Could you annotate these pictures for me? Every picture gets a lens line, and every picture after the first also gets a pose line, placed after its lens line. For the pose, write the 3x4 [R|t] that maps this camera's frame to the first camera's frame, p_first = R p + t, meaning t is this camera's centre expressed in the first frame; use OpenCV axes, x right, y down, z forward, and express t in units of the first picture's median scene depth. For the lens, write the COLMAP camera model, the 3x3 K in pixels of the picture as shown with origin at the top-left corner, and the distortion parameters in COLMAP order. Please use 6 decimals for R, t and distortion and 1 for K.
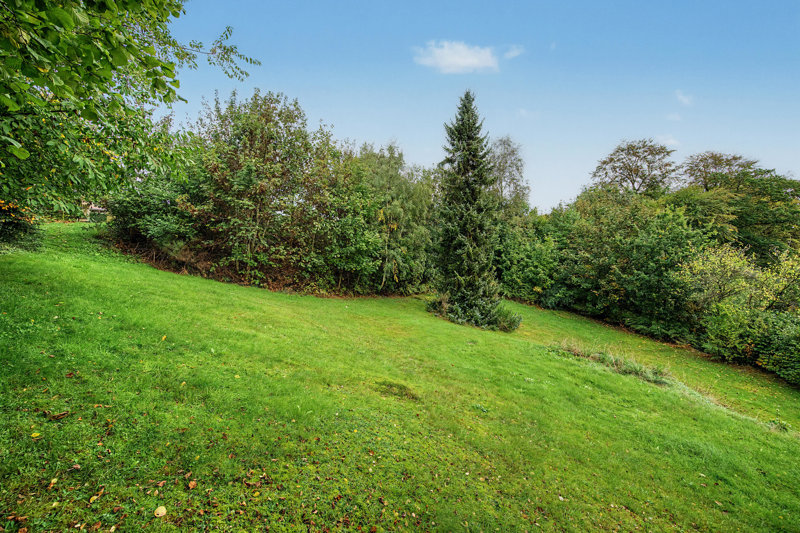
lens RADIAL K [[327.5, 0, 399.8], [0, 327.5, 269.5], [0, 0, 1]] dist [0.000996, -0.000745]
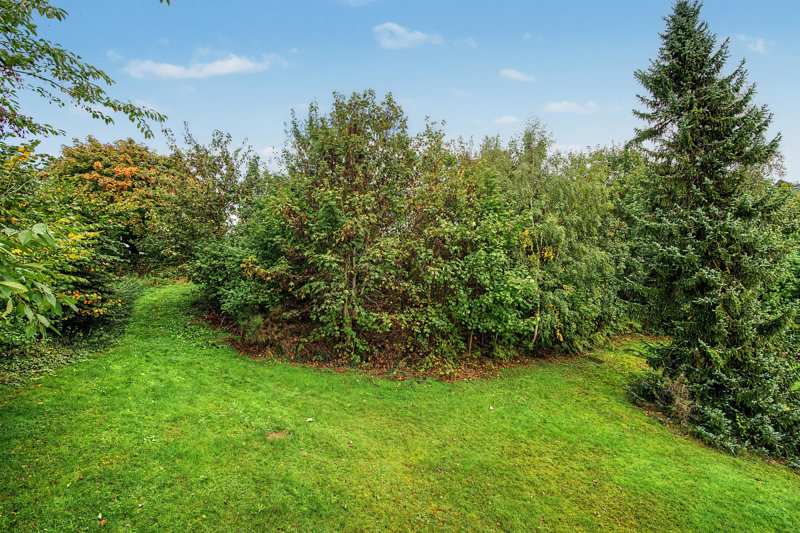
lens RADIAL K [[327.5, 0, 397.6], [0, 327.5, 265.5], [0, 0, 1]] dist [0.000996, -0.000745]
pose [[0.934357, -0.081305, -0.346939, -0.084854], [0.073543, 0.996660, -0.035505, -0.124192], [0.348667, 0.007660, 0.937215, 0.338175]]
